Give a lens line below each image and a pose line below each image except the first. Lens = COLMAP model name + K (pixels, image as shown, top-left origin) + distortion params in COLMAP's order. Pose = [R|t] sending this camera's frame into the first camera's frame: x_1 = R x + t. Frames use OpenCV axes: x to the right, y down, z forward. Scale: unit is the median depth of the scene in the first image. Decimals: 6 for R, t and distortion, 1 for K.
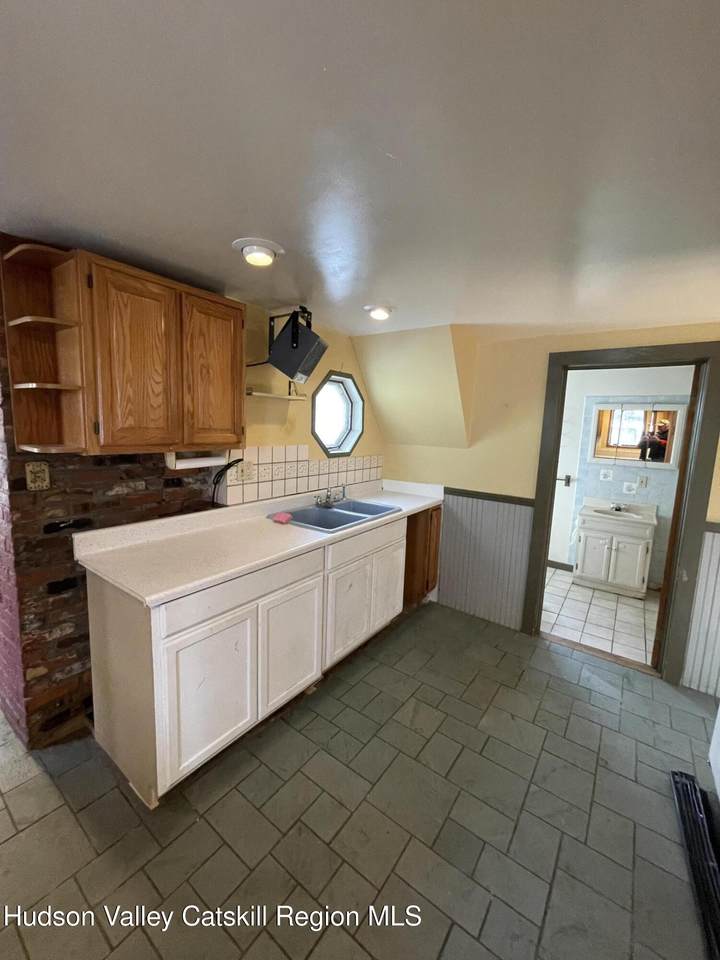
lens RADIAL K [[387.2, 0, 359.1], [0, 387.2, 478.2], [0, 0, 1]] dist [-0.000536, -0.000104]
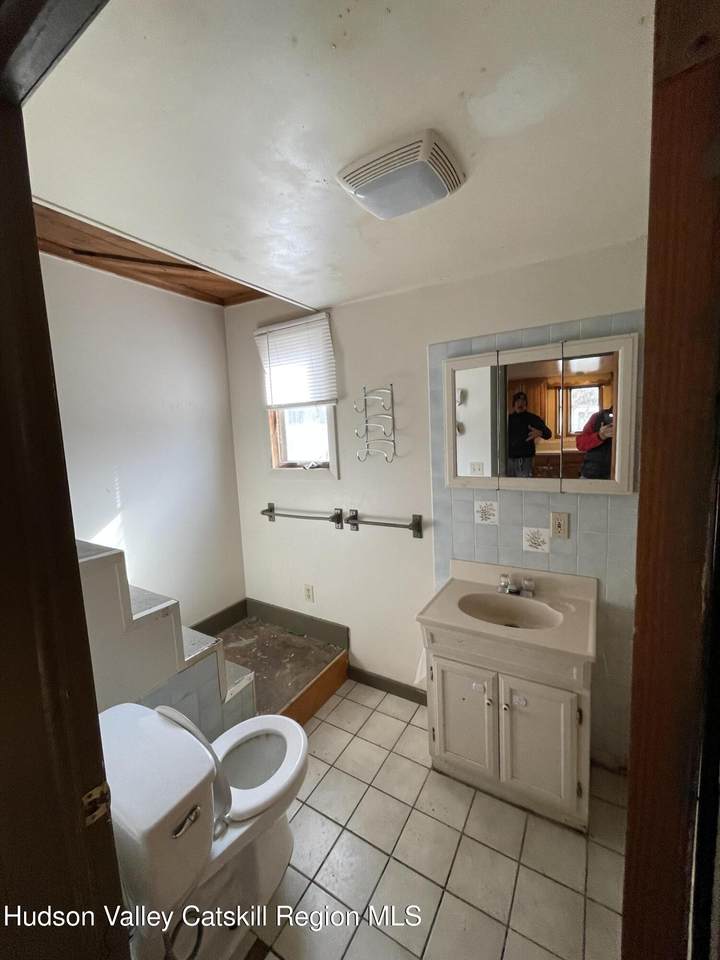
lens RADIAL K [[387.2, 0, 359.7], [0, 387.2, 475.9], [0, 0, 1]] dist [-0.000536, -0.000104]
pose [[0.993966, -0.088760, 0.064451, 0.501880], [0.090119, 0.995760, -0.018479, -0.060051], [-0.062537, 0.024176, 0.997750, 0.599015]]
